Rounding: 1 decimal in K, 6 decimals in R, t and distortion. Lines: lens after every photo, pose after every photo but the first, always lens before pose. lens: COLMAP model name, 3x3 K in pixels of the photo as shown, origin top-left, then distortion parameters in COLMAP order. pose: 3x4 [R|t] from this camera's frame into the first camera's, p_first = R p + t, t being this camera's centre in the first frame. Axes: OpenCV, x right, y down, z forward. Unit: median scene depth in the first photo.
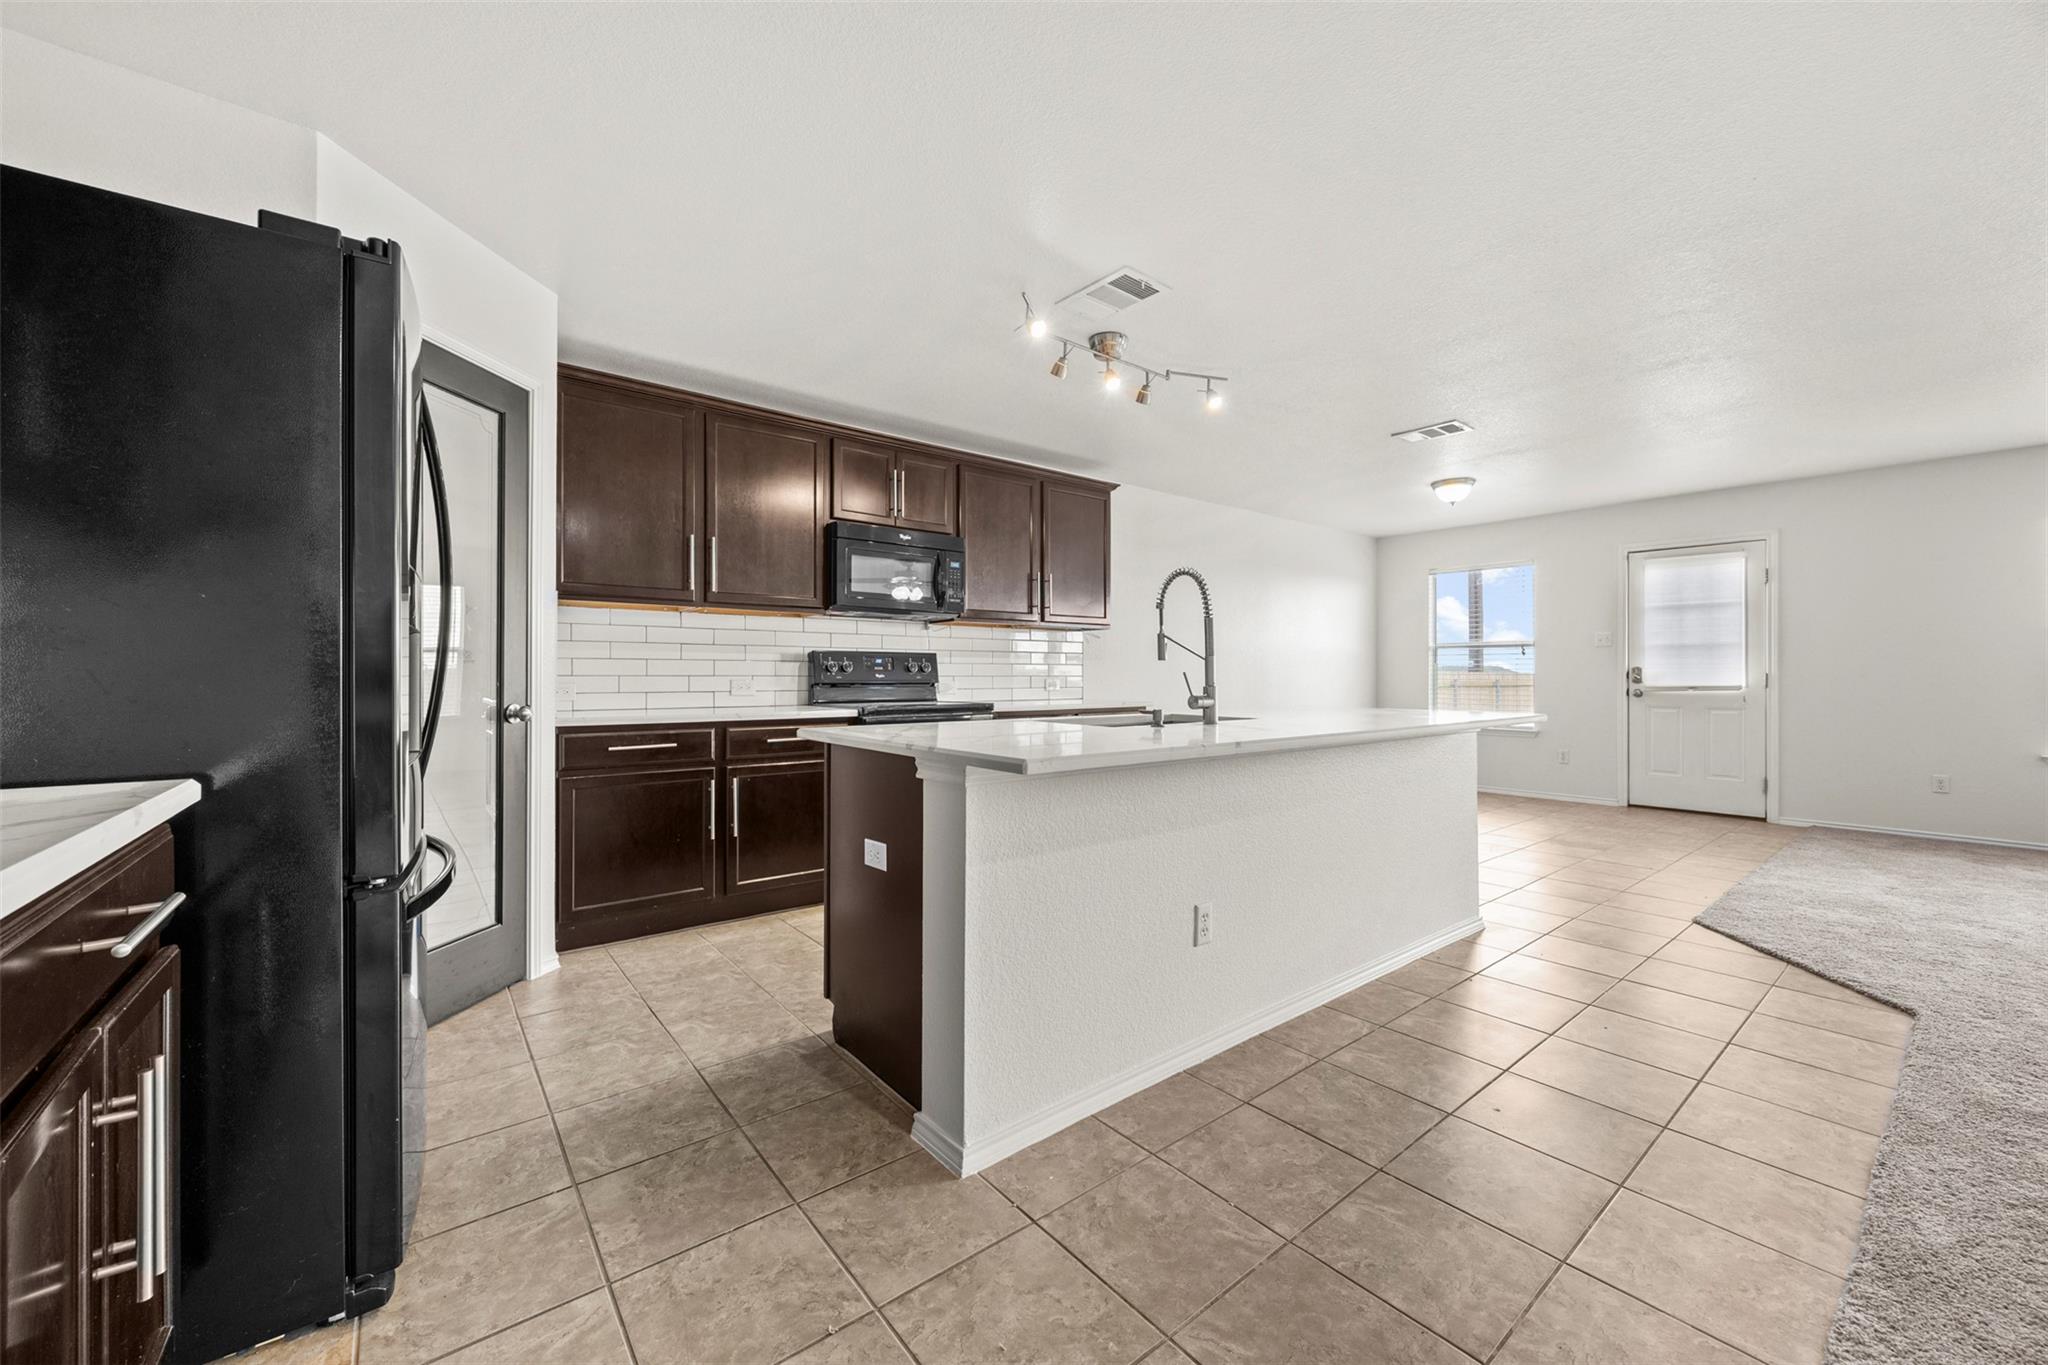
lens RADIAL K [[769.3, 0, 1018.2], [0, 769.3, 674.1], [0, 0, 1]] dist [0.001145, -0.000638]
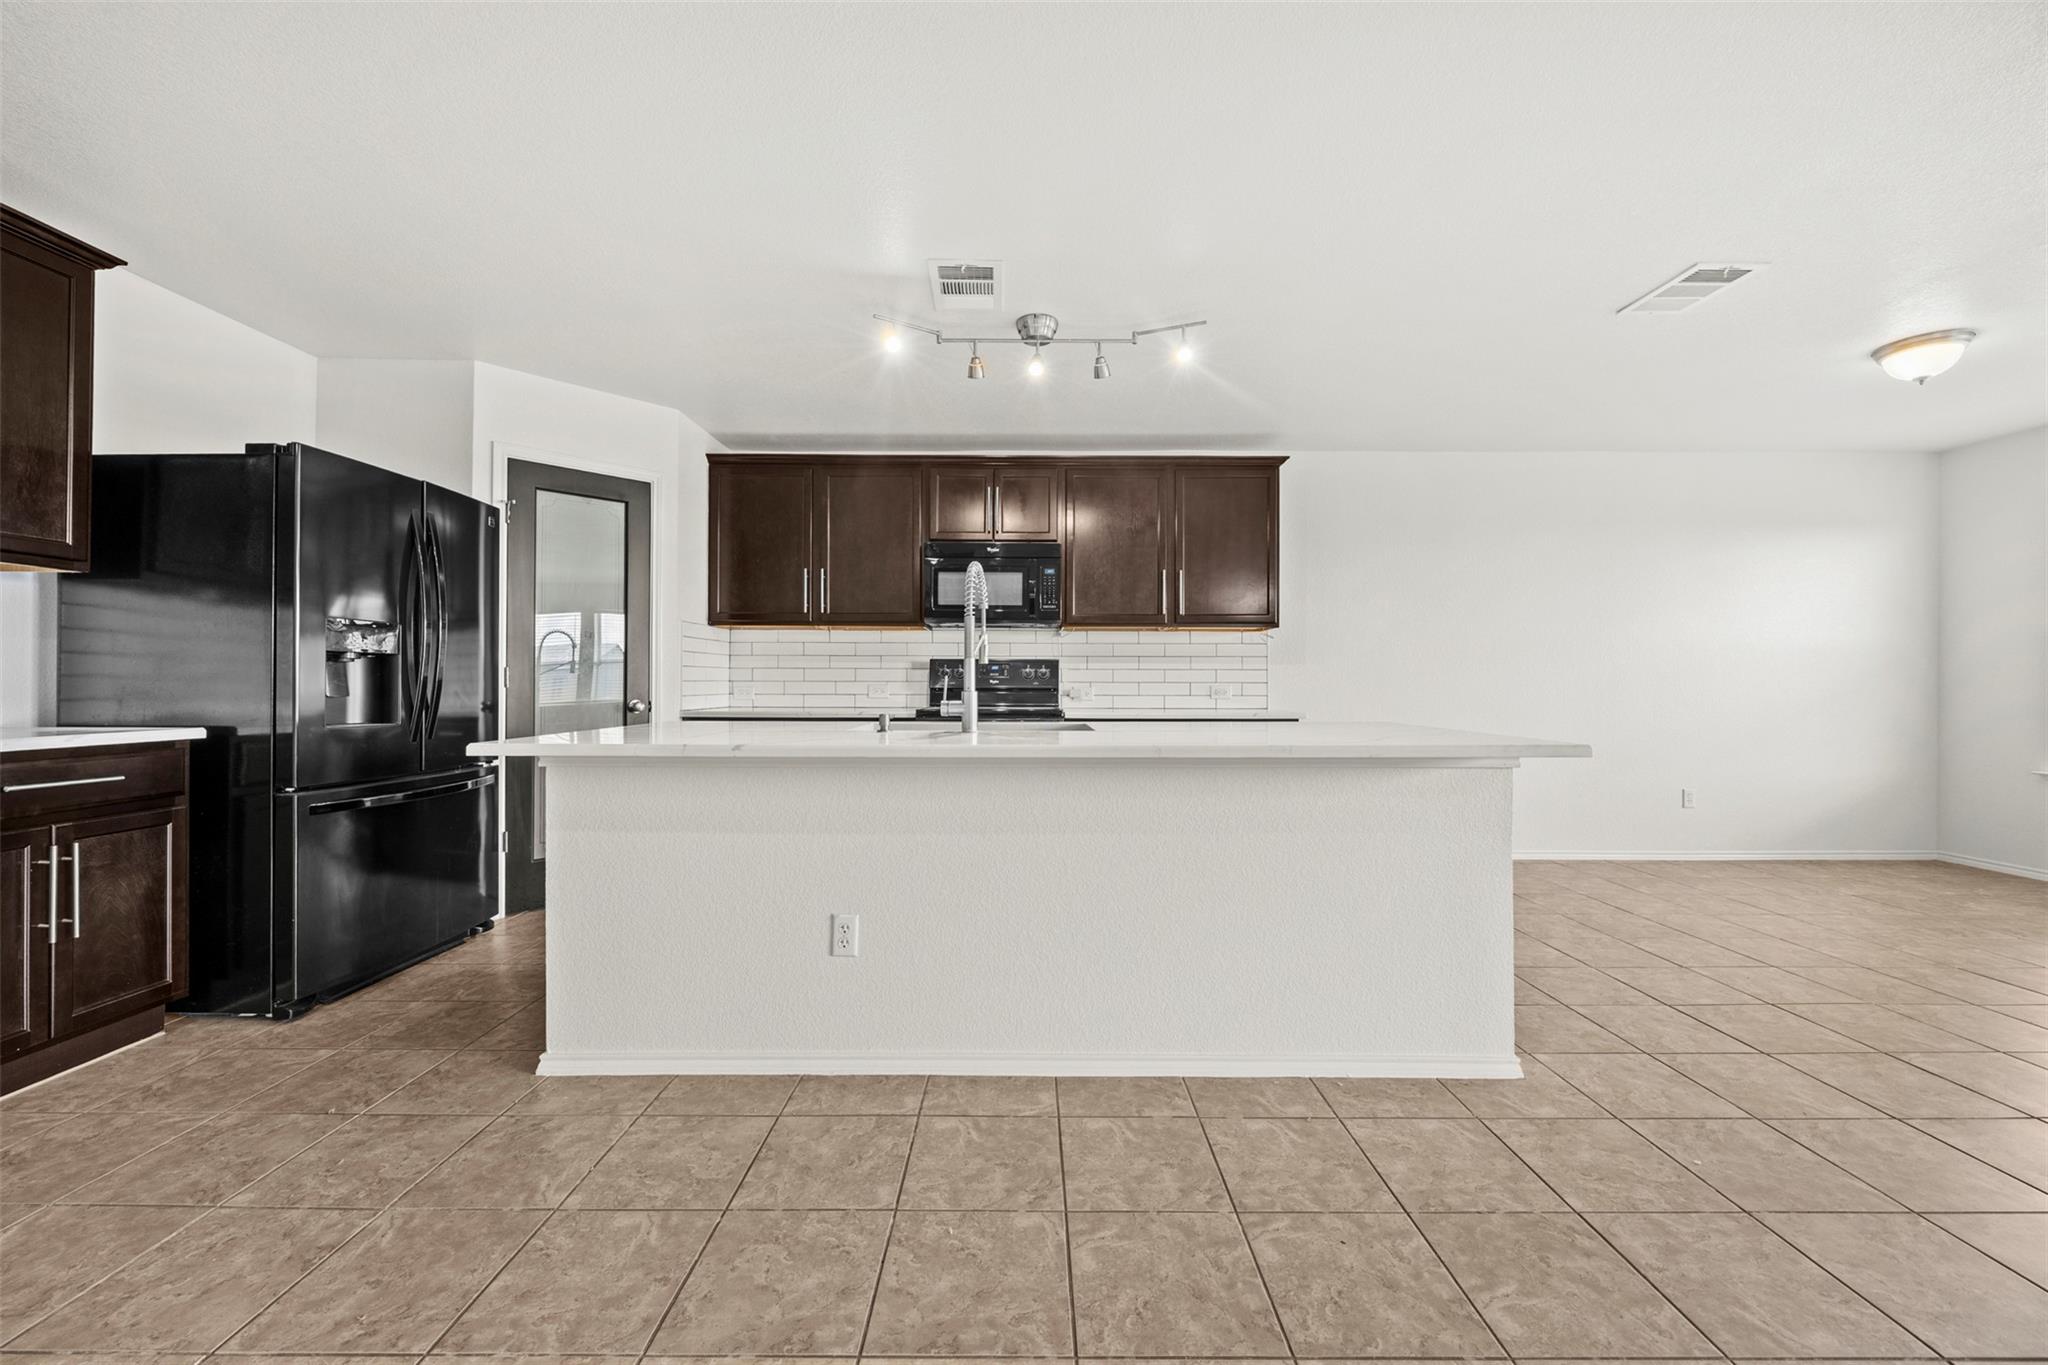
lens RADIAL K [[769.3, 0, 1025.5], [0, 769.3, 682.0], [0, 0, 1]] dist [0.001145, -0.000638]
pose [[0.788283, 0.001077, -0.615313, 0.839742], [-0.001051, 0.999999, 0.000405, 0.003336], [0.615313, 0.000327, 0.788283, 0.309607]]
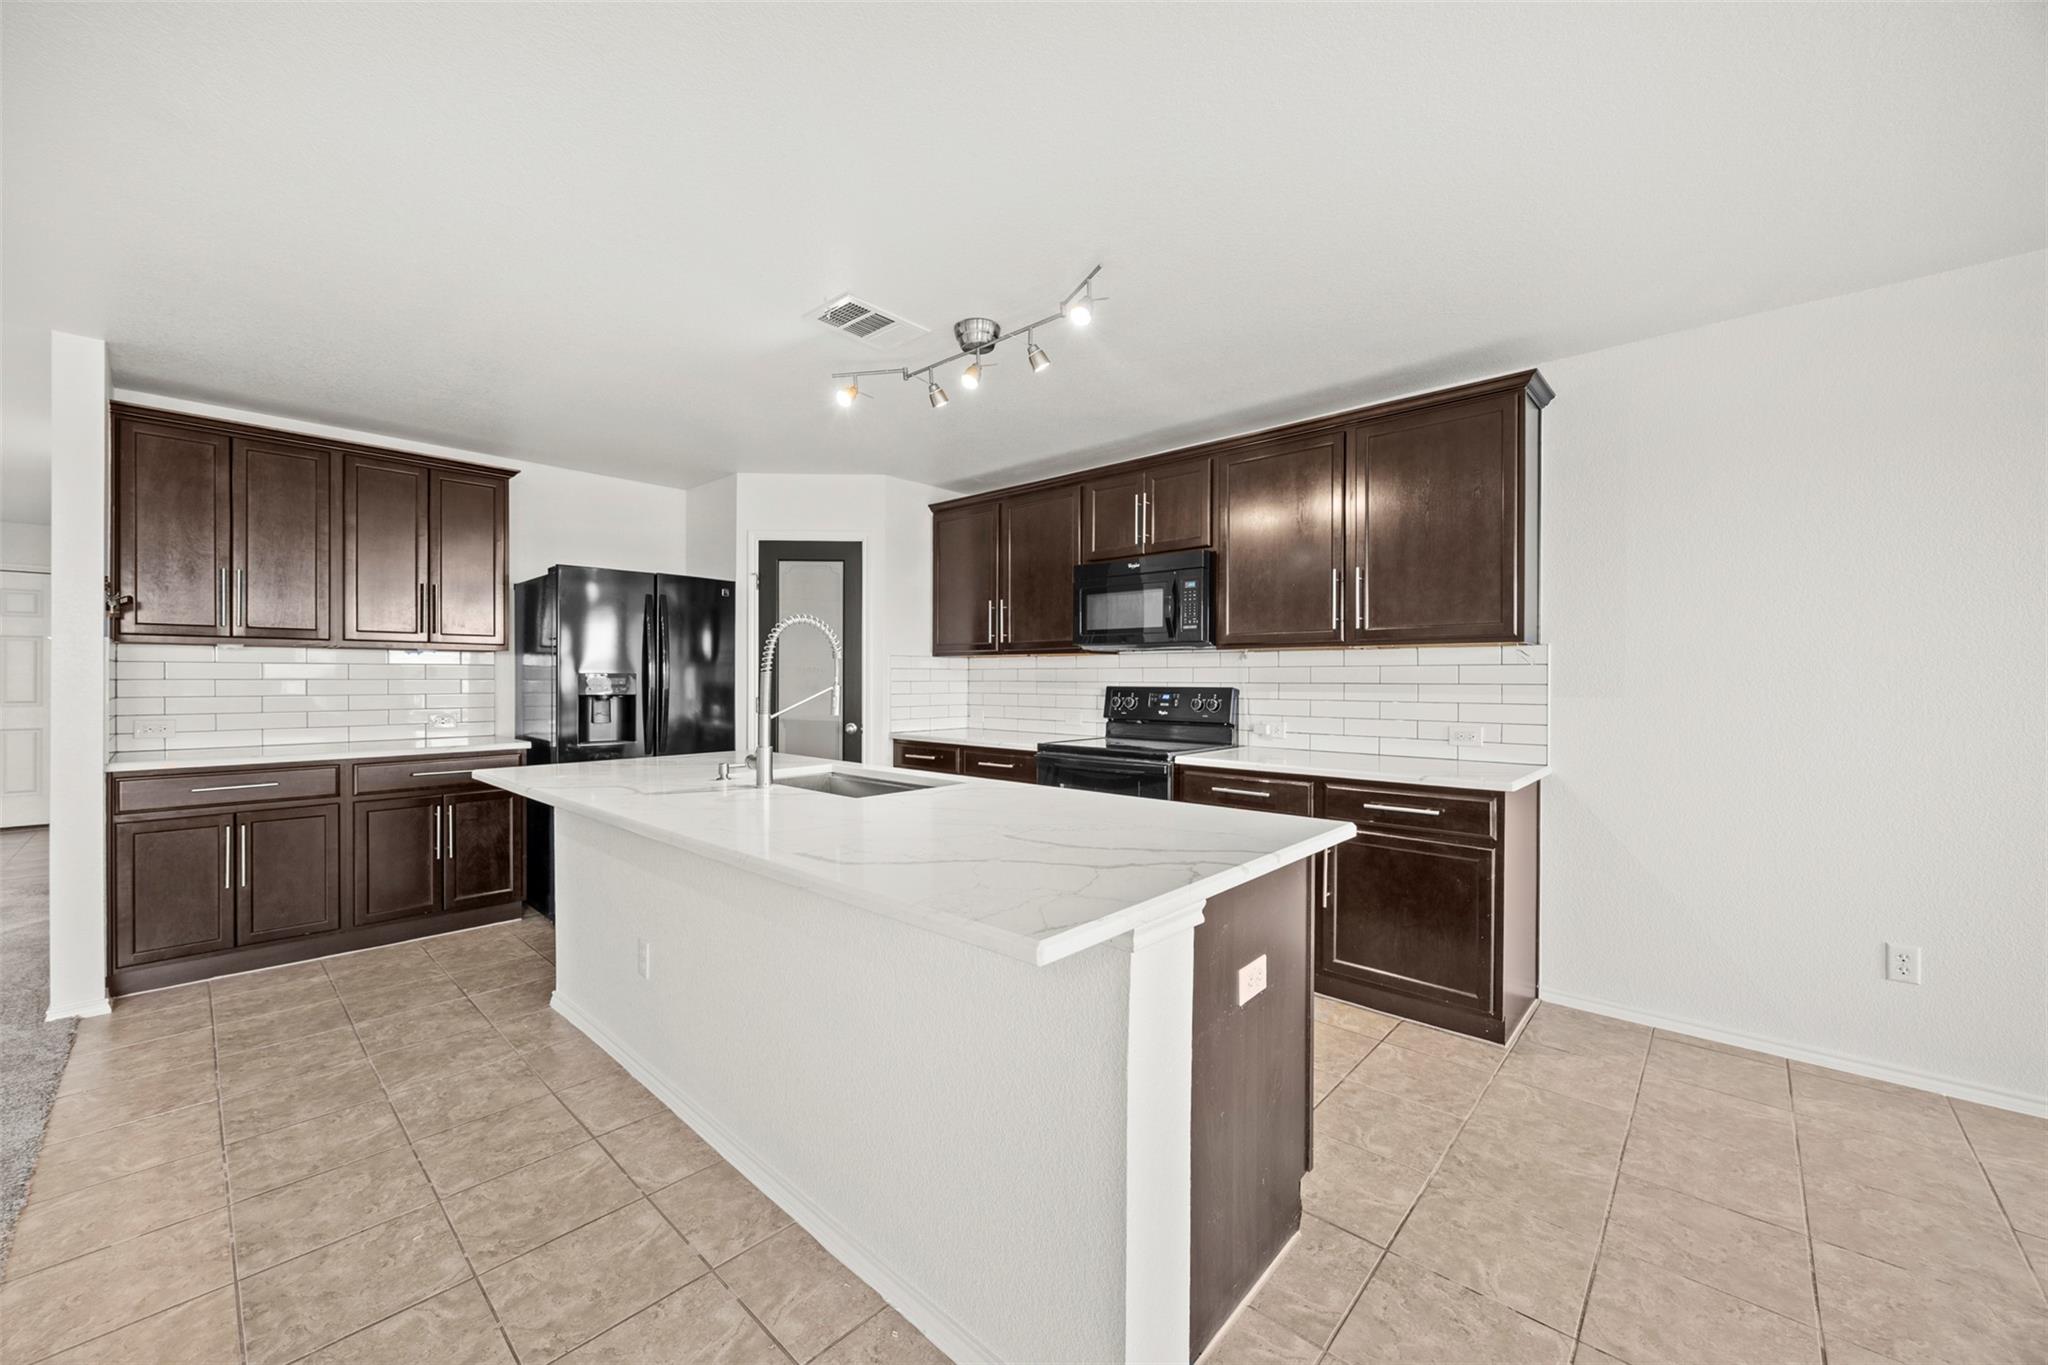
lens RADIAL K [[769.3, 0, 1027.7], [0, 769.3, 684.0], [0, 0, 1]] dist [0.001145, -0.000638]
pose [[0.170722, 0.006649, -0.985297, 1.173804], [0.000542, 0.999976, 0.006842, -0.064408], [0.985319, -0.001702, 0.170714, 1.119380]]
